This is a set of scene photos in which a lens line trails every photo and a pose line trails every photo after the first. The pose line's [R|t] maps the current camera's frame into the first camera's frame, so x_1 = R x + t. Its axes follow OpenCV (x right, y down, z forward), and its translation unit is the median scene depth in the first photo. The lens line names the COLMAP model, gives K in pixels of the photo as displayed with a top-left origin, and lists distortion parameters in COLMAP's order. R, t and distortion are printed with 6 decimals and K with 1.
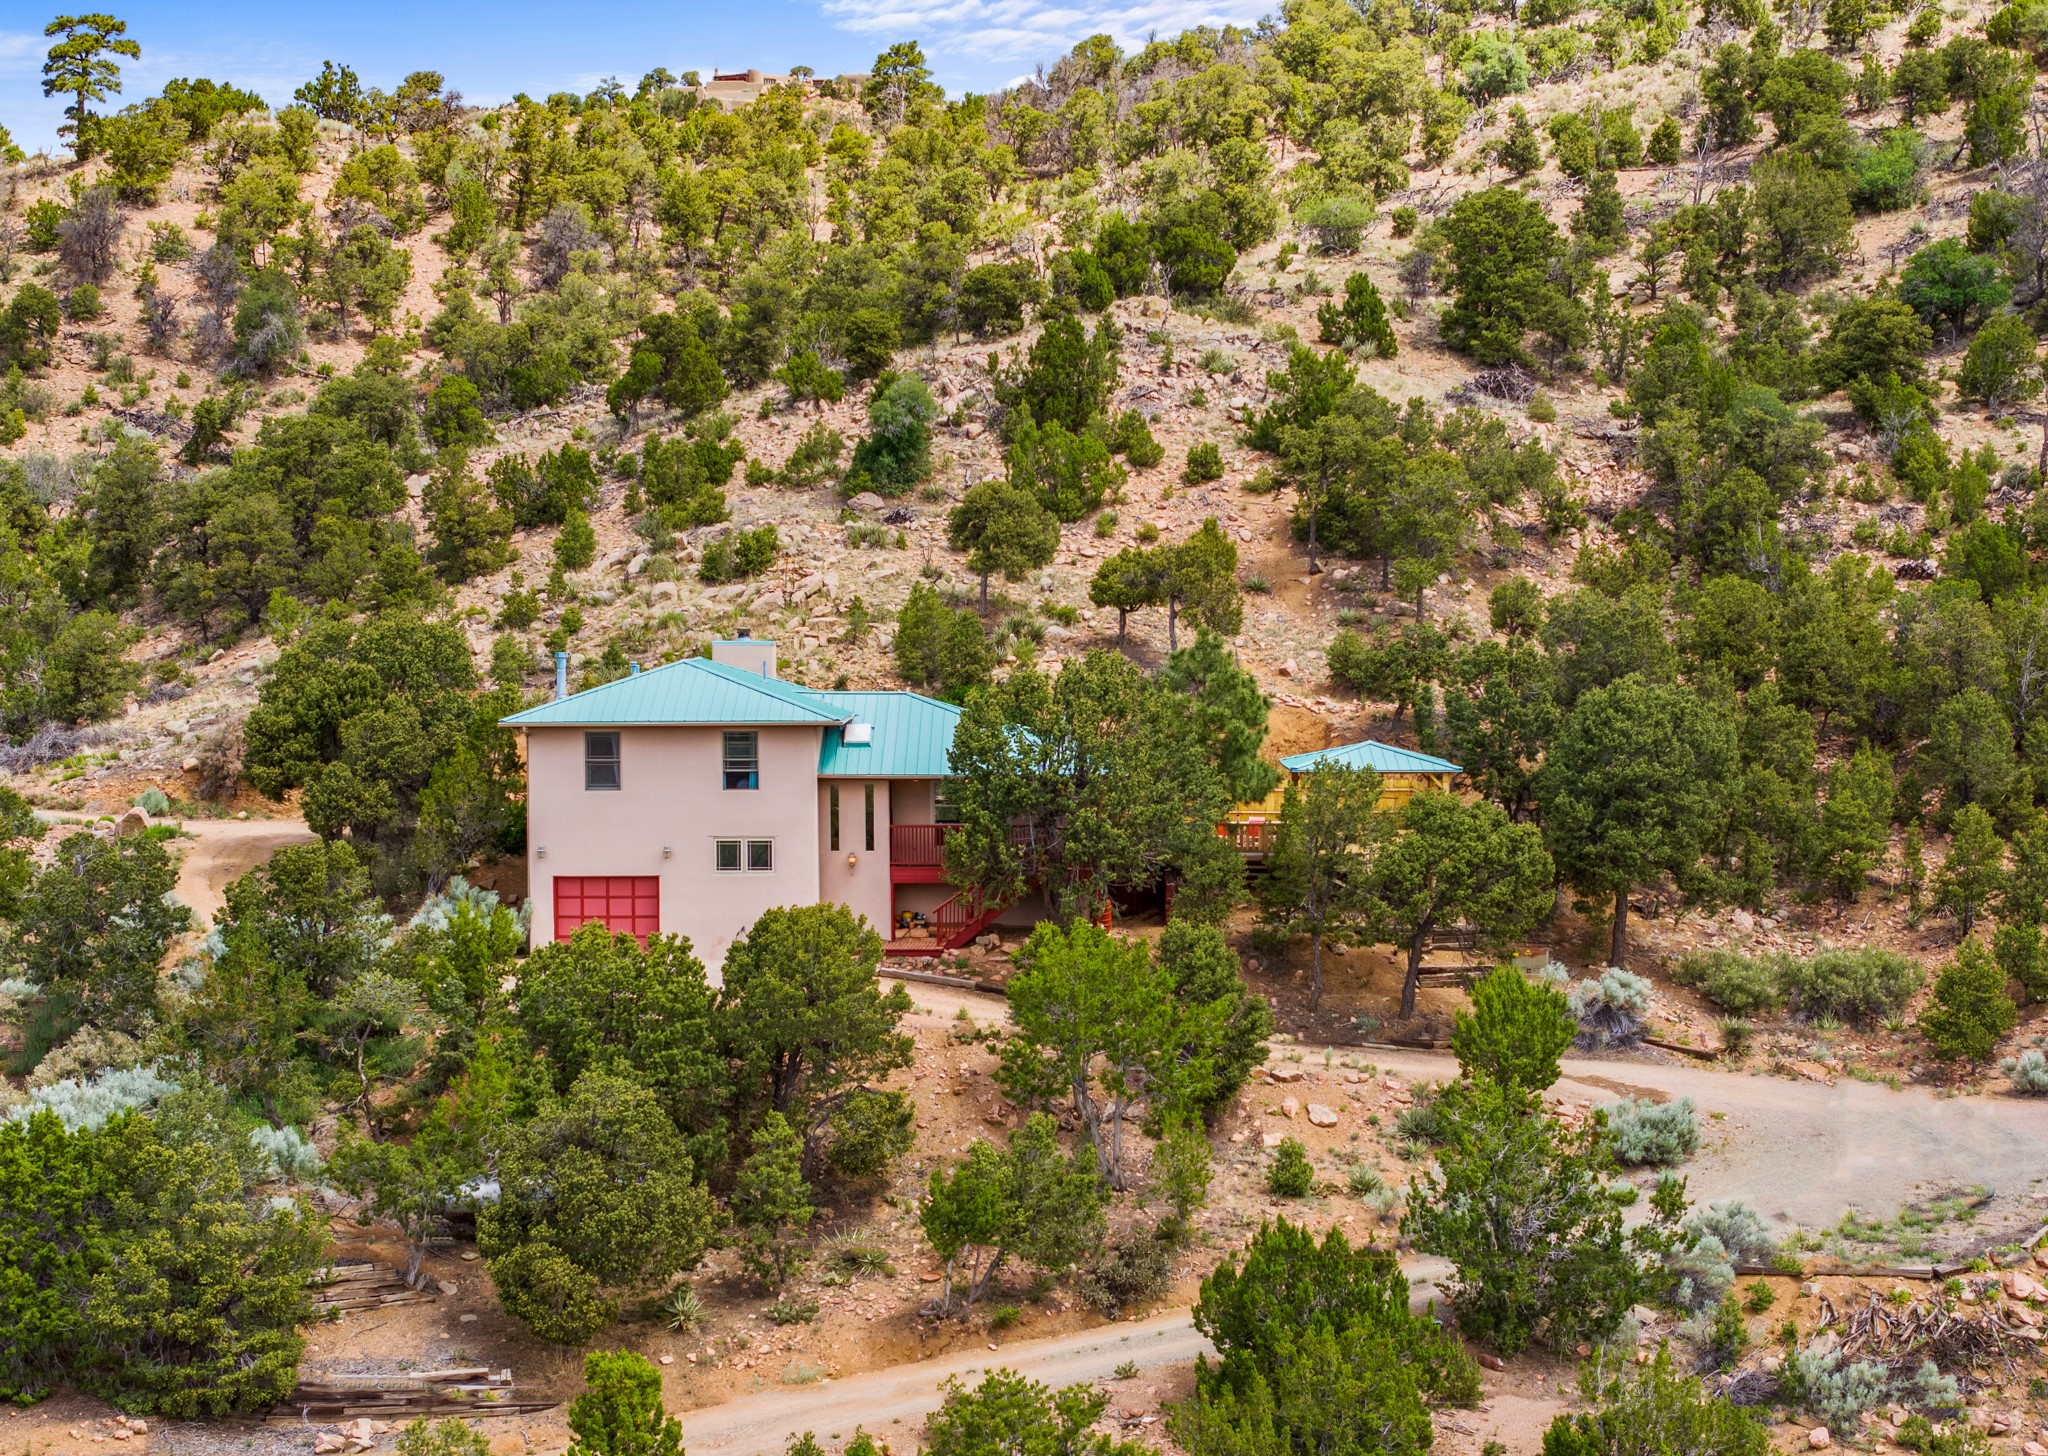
lens RADIAL K [[4215.6, 0, 1023.7], [0, 4215.6, 727.6], [0, 0, 1]] dist [-0.070892, 0.000000]
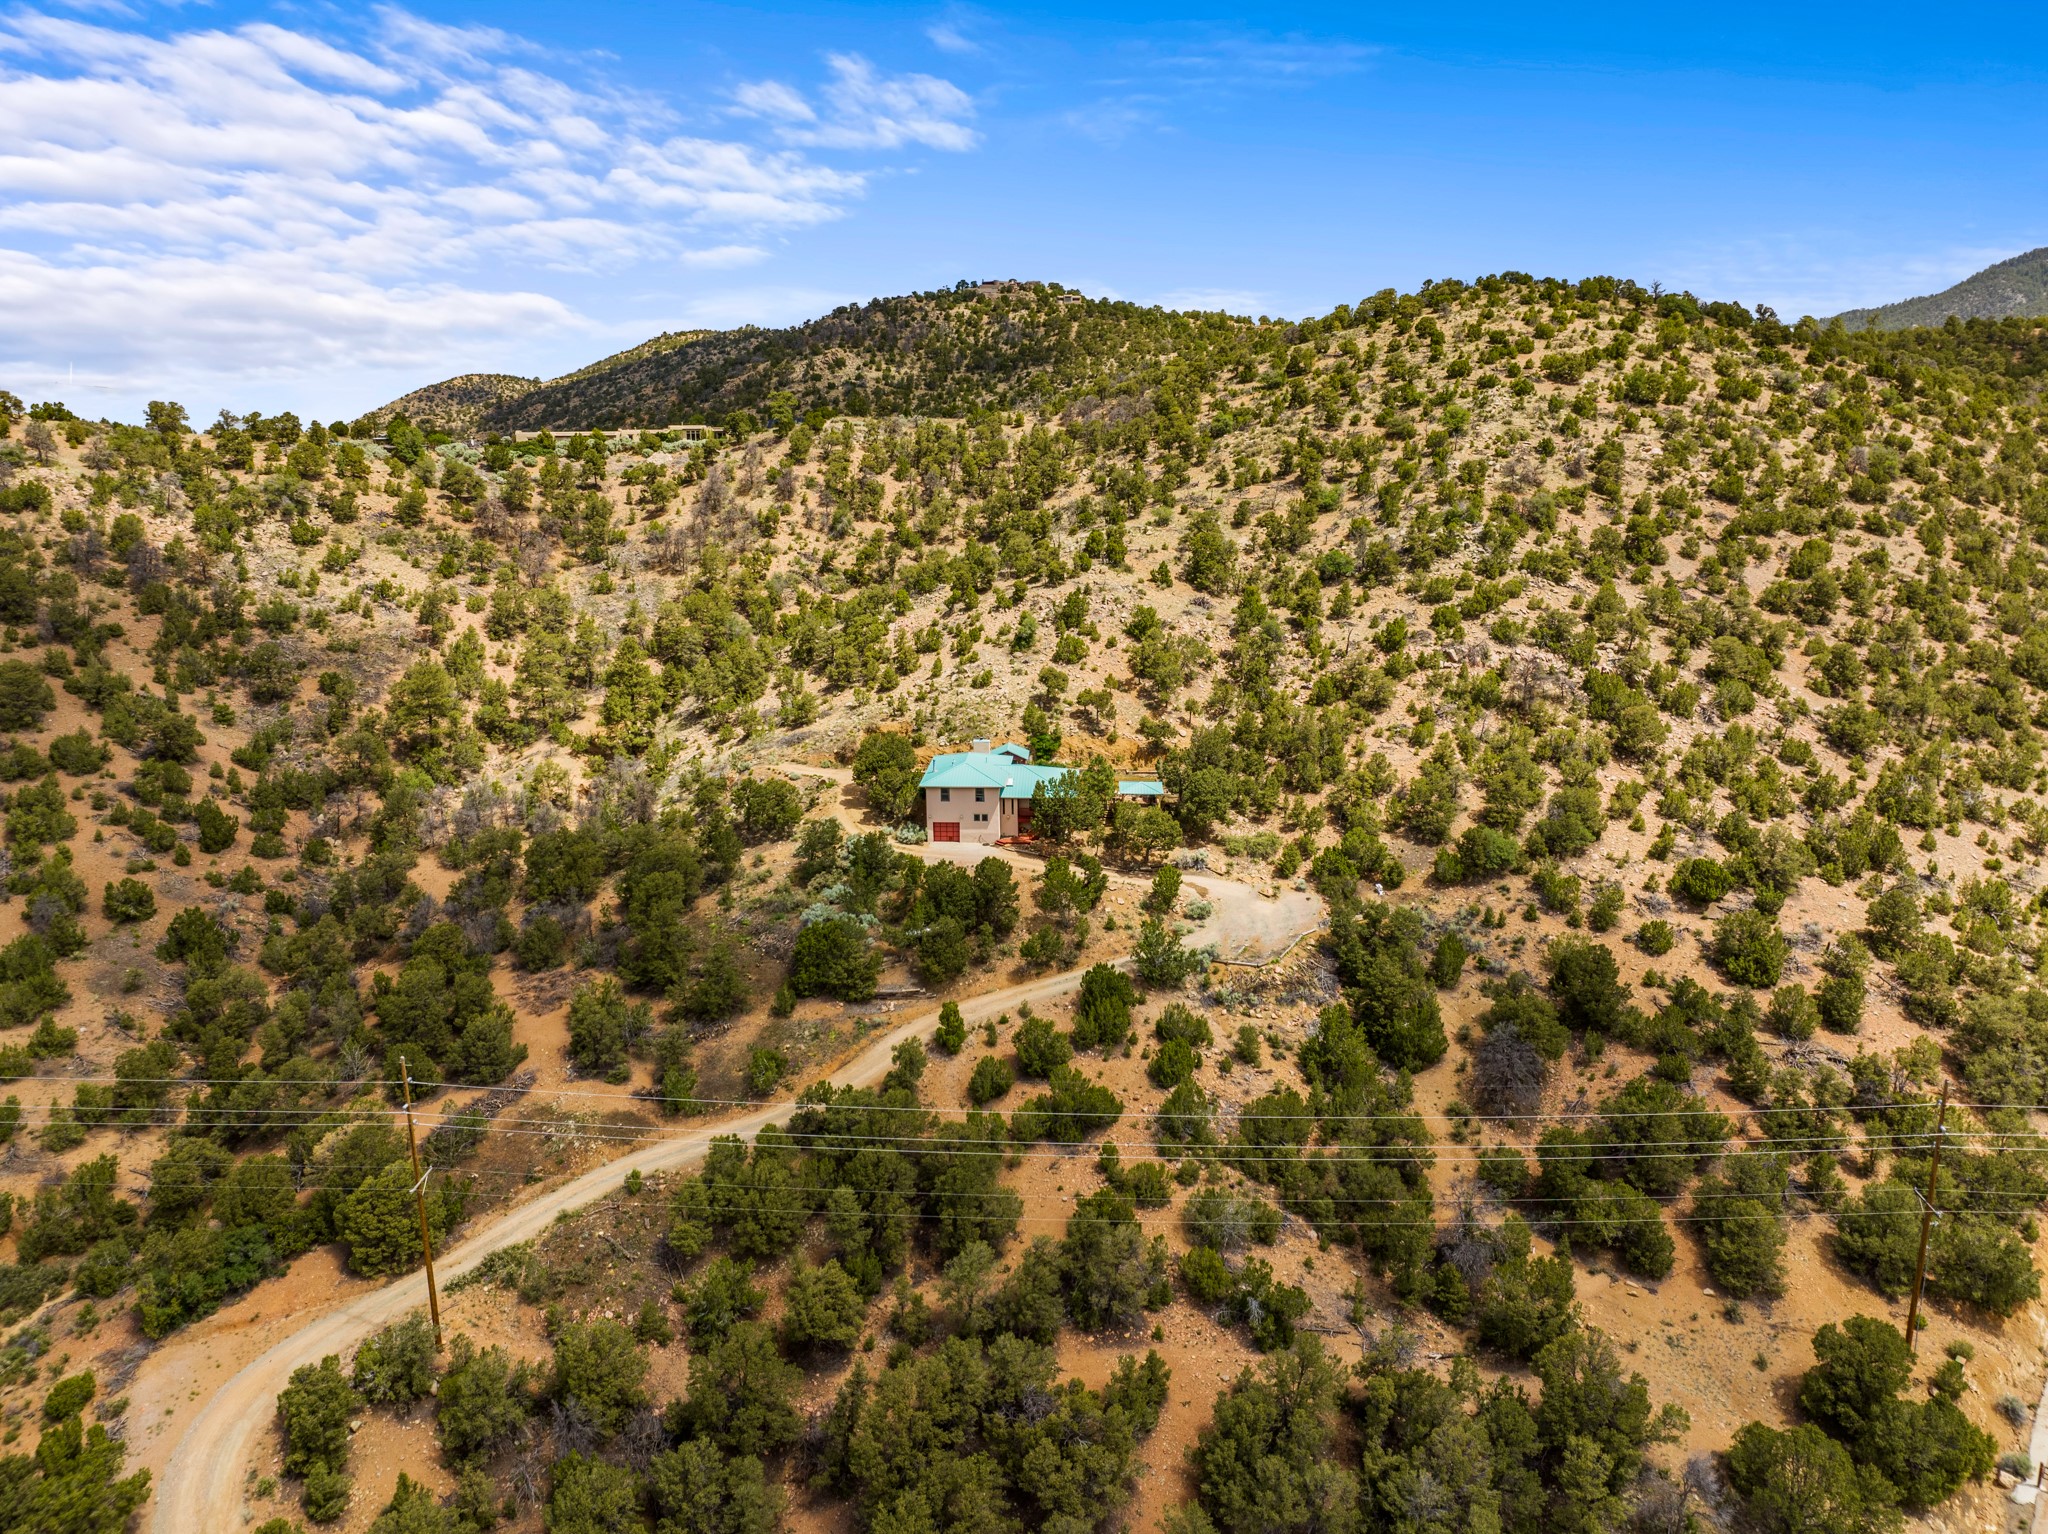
lens RADIAL K [[1438.3, 0, 1026.5], [0, 1438.3, 768.8], [0, 0, 1]] dist [0.001015, 0.000004]
pose [[0.999024, 0.008925, -0.043259, 0.024415], [-0.000642, 0.982206, 0.187805, -0.187042], [0.044165, -0.187593, 0.981253, -0.222521]]
